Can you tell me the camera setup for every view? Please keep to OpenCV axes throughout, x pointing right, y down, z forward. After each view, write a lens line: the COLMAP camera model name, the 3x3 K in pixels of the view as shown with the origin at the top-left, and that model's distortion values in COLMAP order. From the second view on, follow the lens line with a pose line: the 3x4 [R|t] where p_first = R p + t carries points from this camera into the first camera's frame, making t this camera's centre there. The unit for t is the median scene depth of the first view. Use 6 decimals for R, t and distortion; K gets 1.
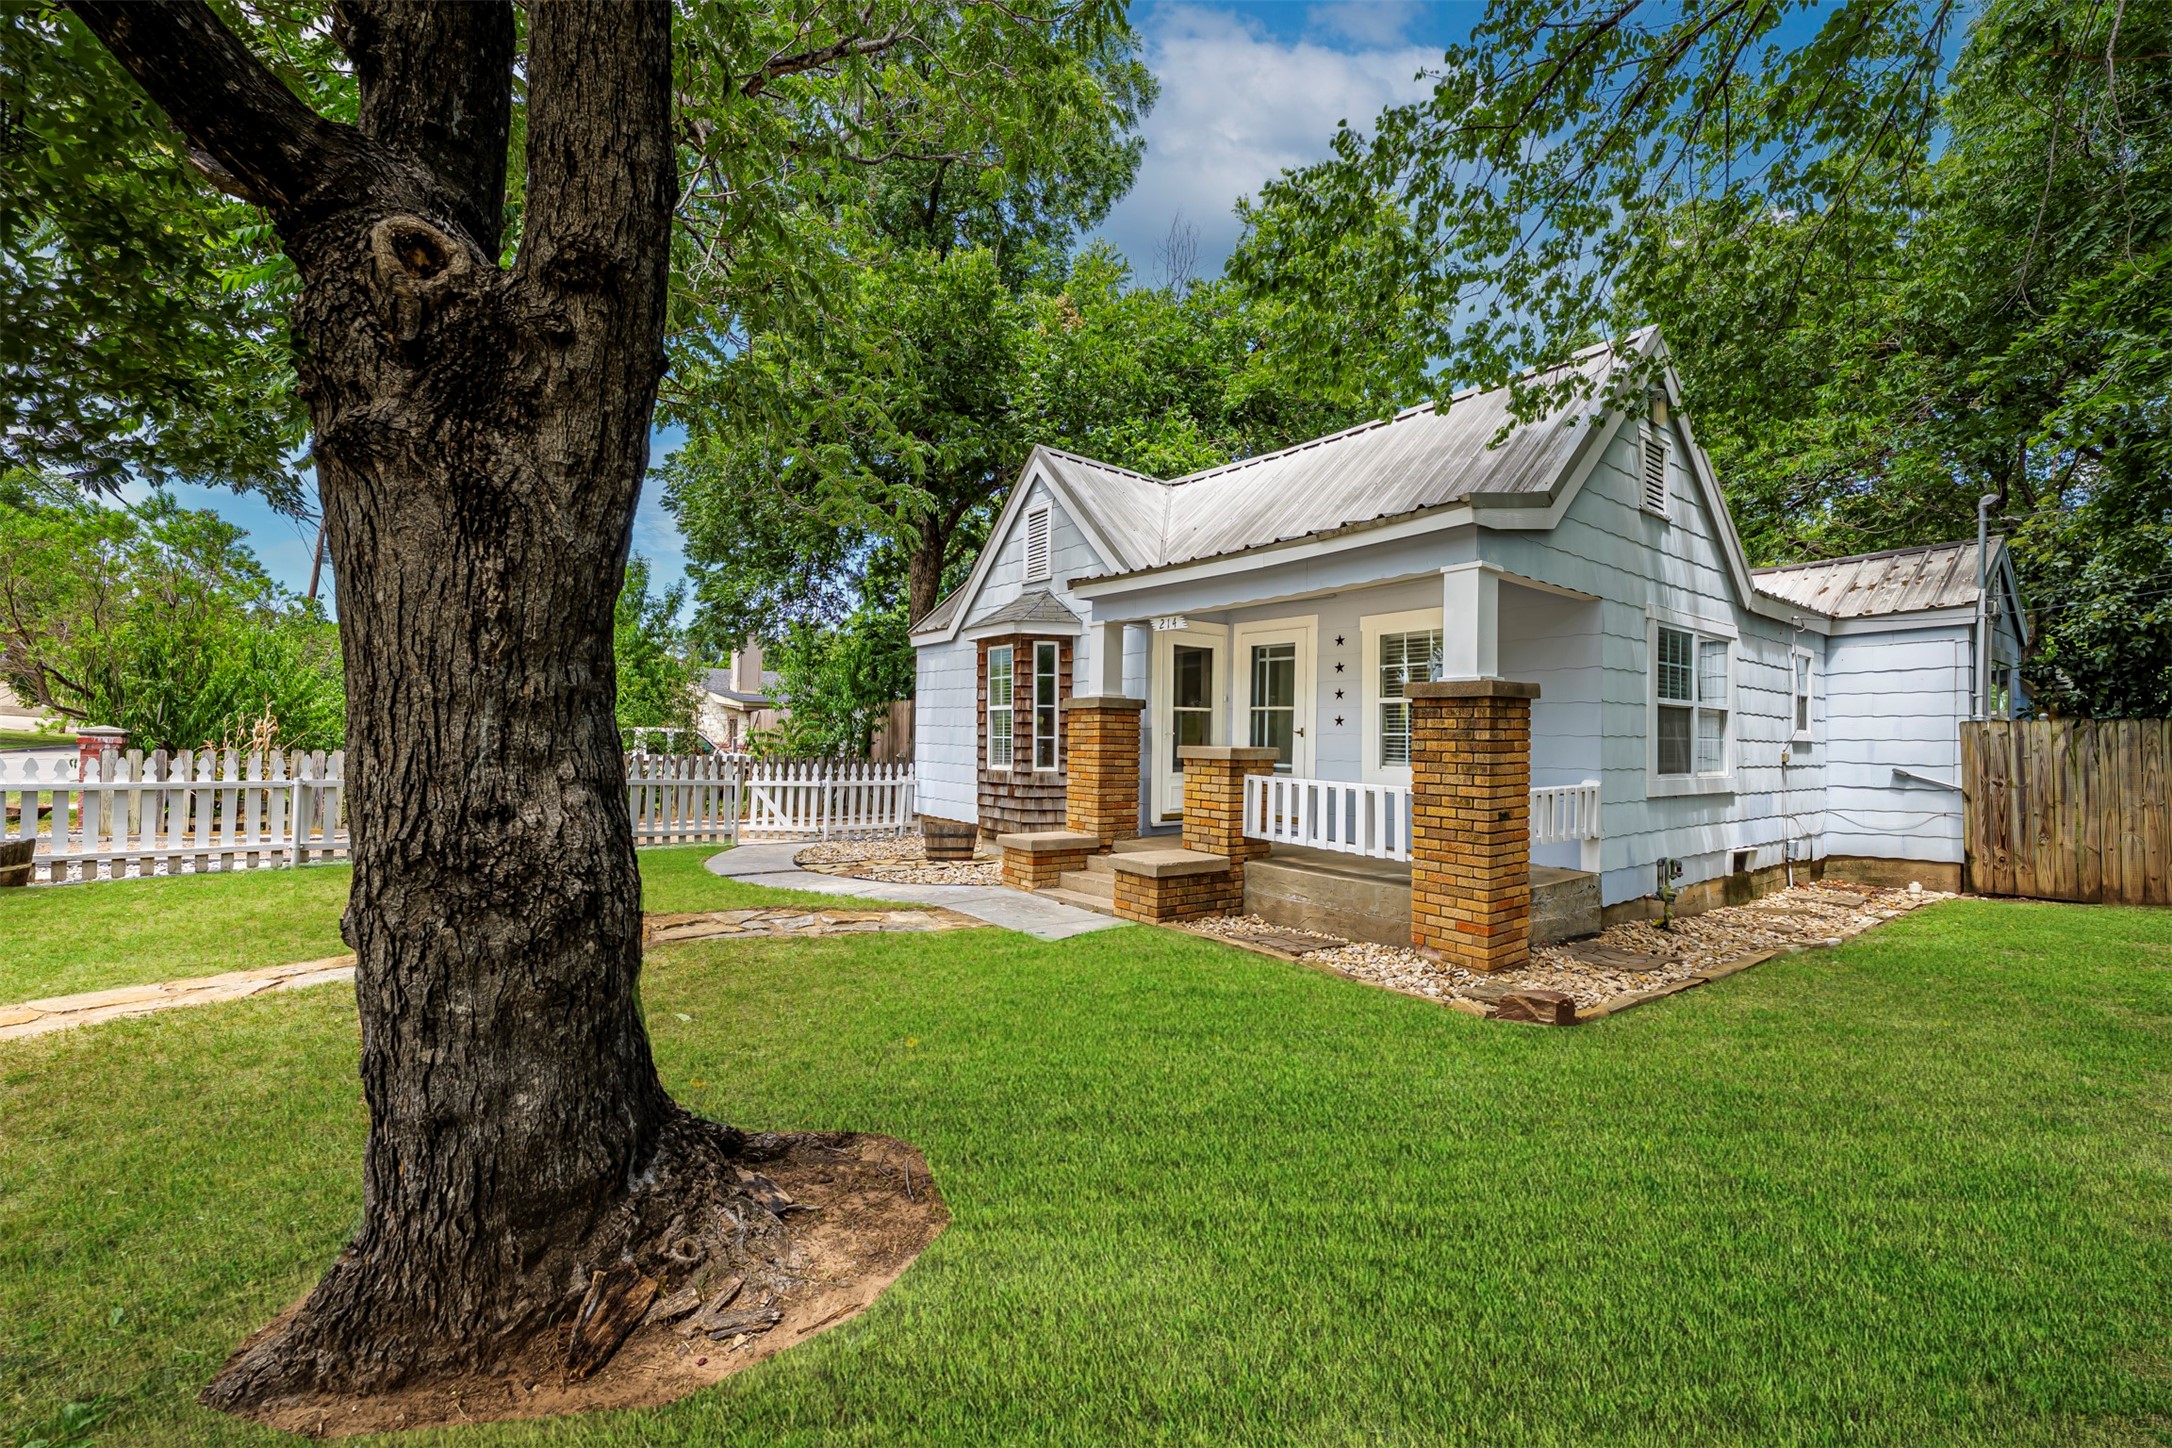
lens RADIAL K [[914.6, 0, 1086.0], [0, 914.6, 724.0], [0, 0, 1]] dist [-0.001258, -0.000147]
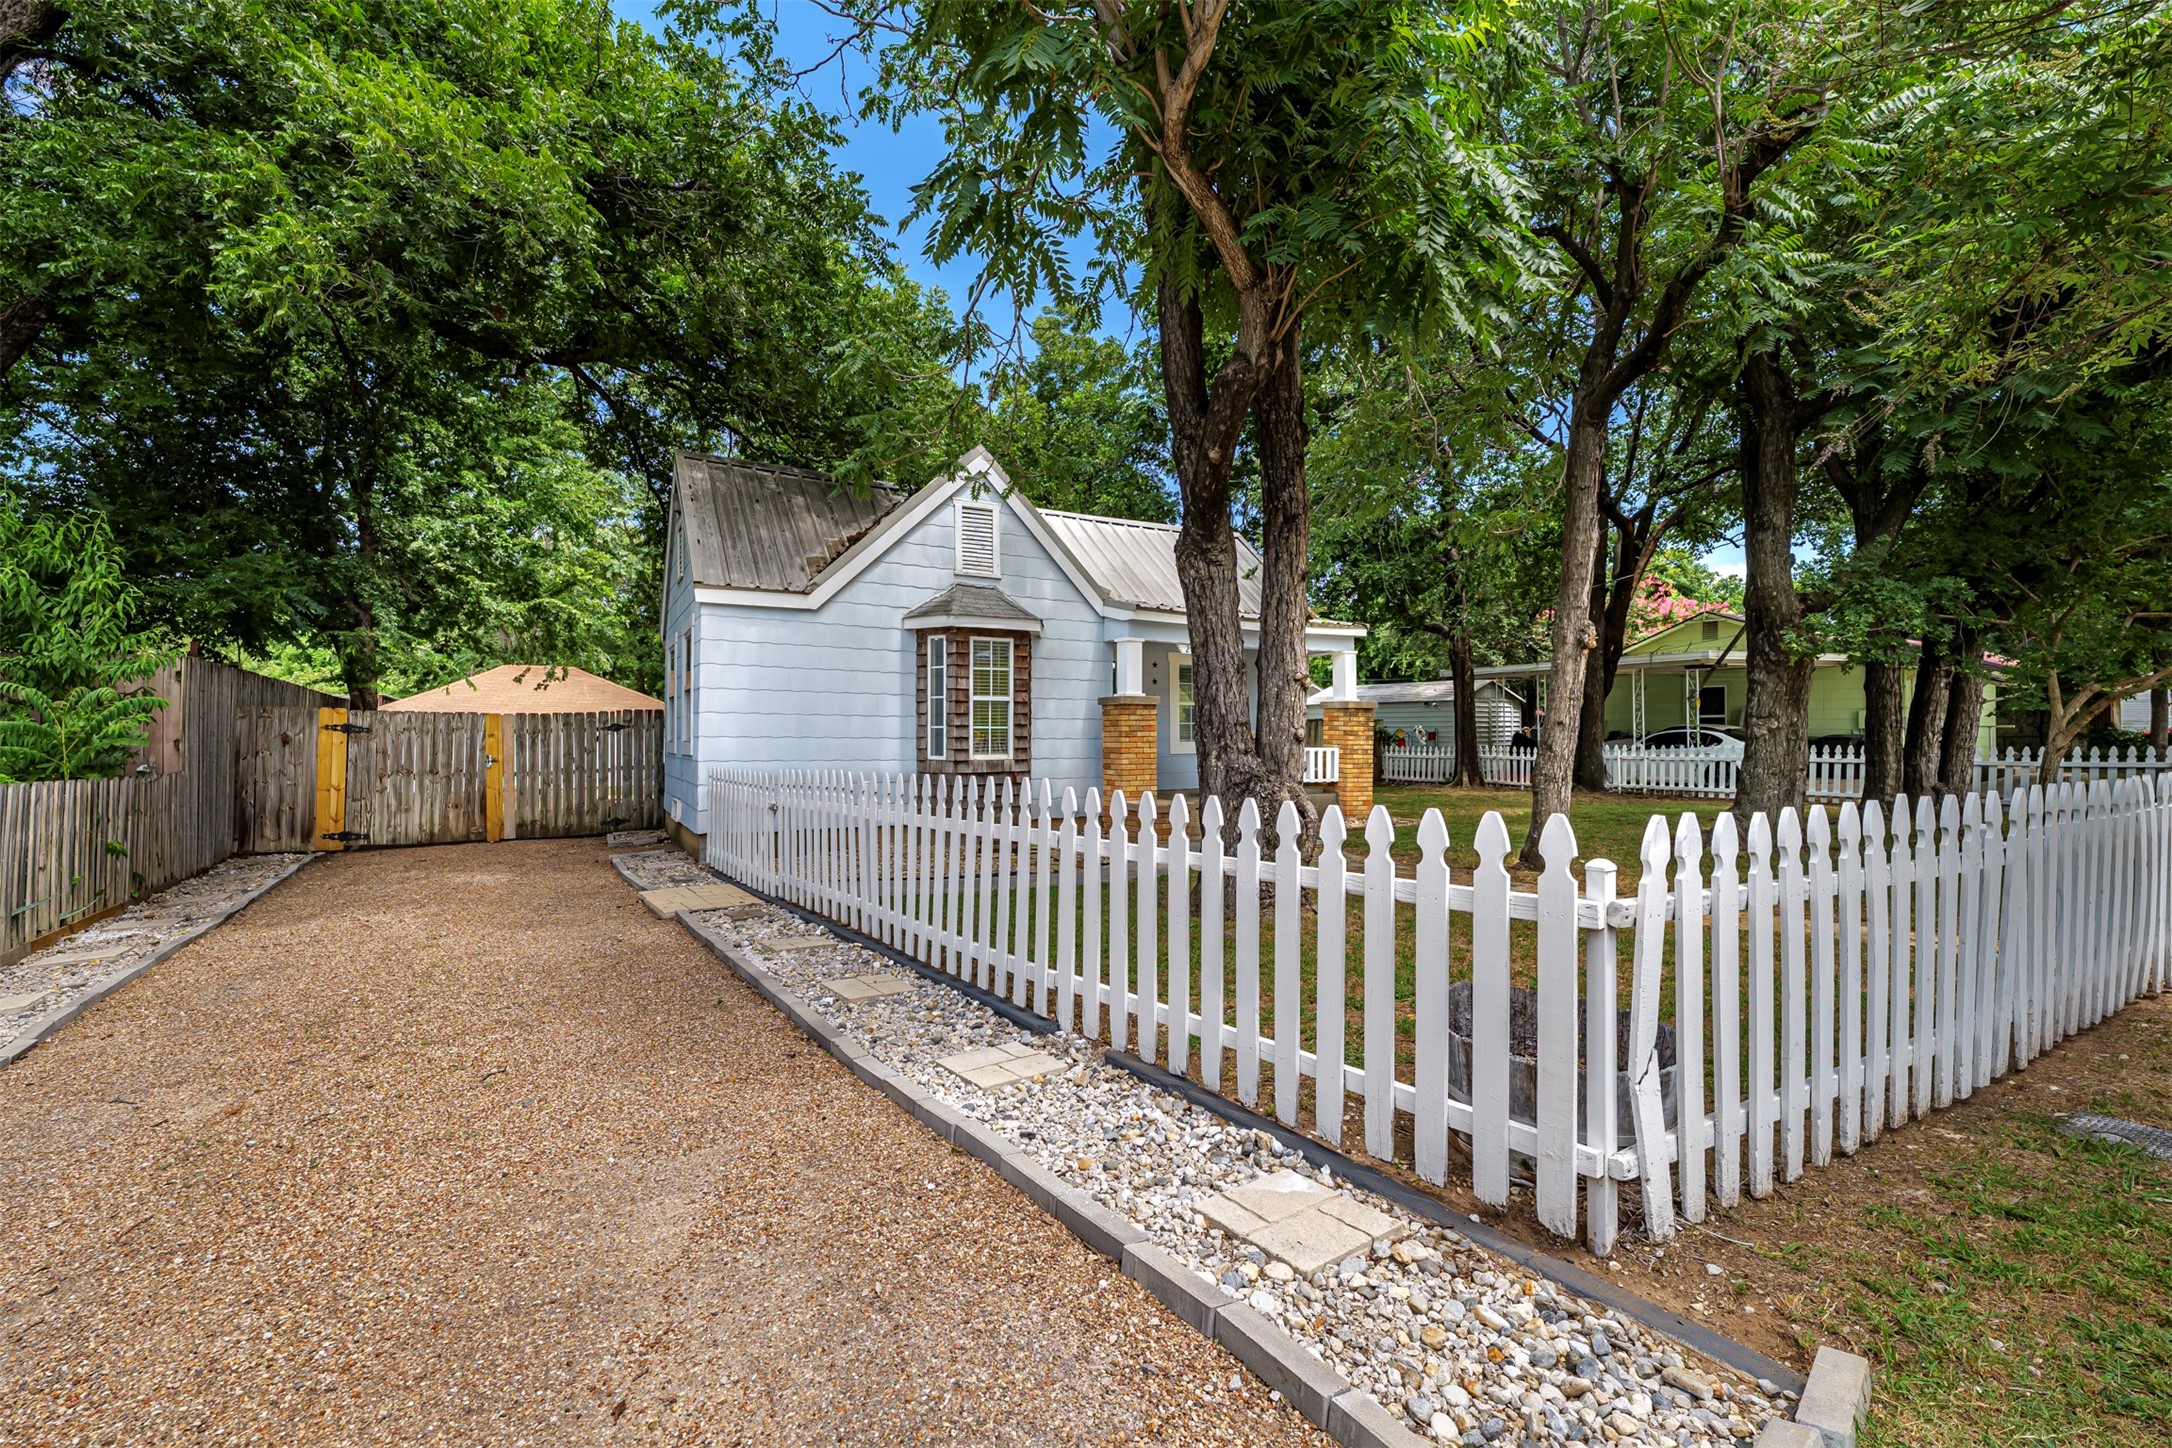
lens RADIAL K [[914.6, 0, 1086.0], [0, 914.6, 724.0], [0, 0, 1]] dist [-0.001258, -0.000147]
pose [[0.100102, -0.007371, 0.994950, -1.127992], [-0.013299, 0.999873, 0.008745, 0.000378], [-0.994888, -0.014107, 0.099991, 0.816844]]
